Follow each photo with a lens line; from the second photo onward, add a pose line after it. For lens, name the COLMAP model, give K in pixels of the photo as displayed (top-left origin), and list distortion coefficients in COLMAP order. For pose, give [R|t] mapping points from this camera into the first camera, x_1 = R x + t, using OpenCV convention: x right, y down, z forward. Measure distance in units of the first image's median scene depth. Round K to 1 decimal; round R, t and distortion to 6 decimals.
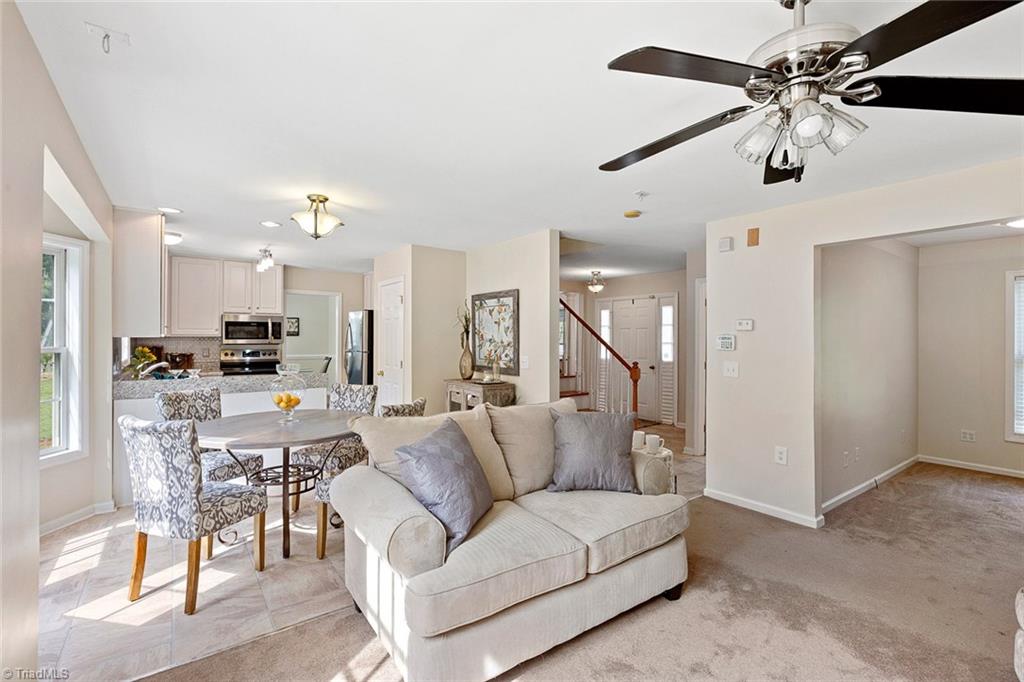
lens RADIAL K [[468.1, 0, 514.0], [0, 468.1, 338.9], [0, 0, 1]] dist [-0.000625, -0.000279]
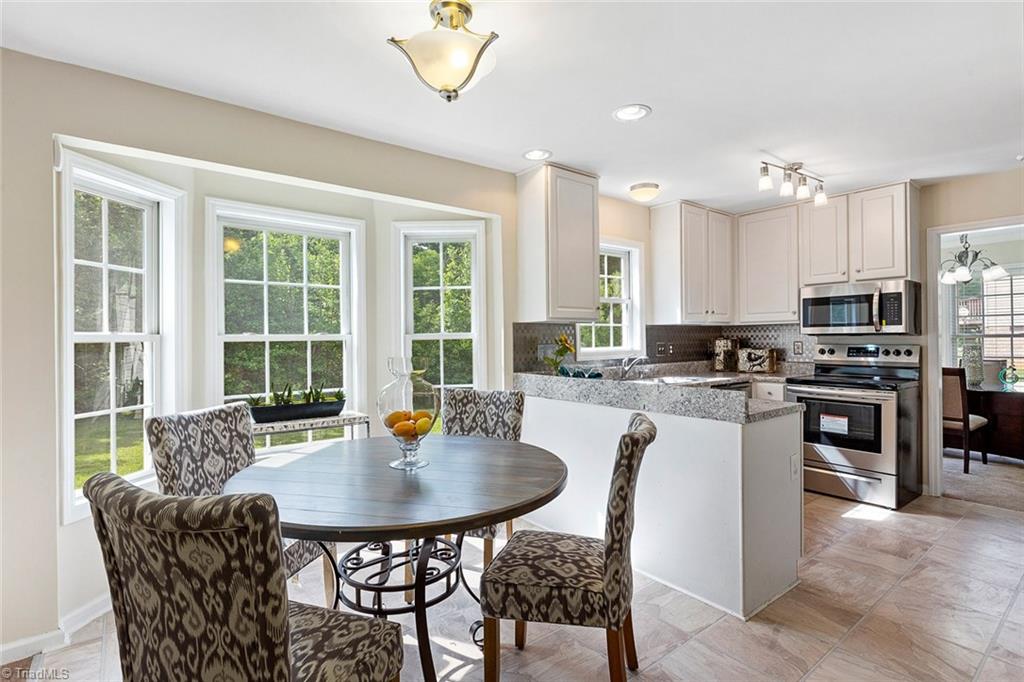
lens RADIAL K [[488.3, 0, 508.8], [0, 488.3, 327.5], [0, 0, 1]] dist [0.002064, -0.000061]
pose [[0.028879, -0.030233, -0.999126, 0.035489], [0.002780, 0.999541, -0.030165, 0.019762], [0.999579, -0.001906, 0.028950, 0.558118]]
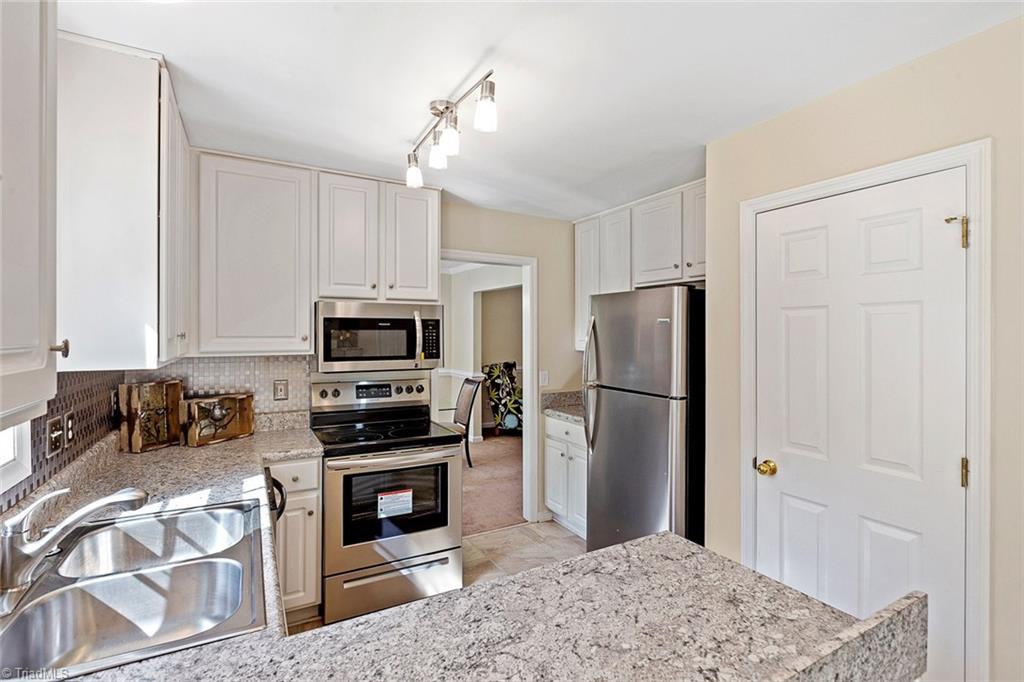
lens RADIAL K [[488.3, 0, 509.9], [0, 488.3, 343.4], [0, 0, 1]] dist [0.002064, -0.000061]
pose [[0.991576, -0.000287, -0.129529, -0.383087], [0.001927, 0.999919, 0.012541, -0.019313], [0.129515, -0.012685, 0.991496, 0.570804]]
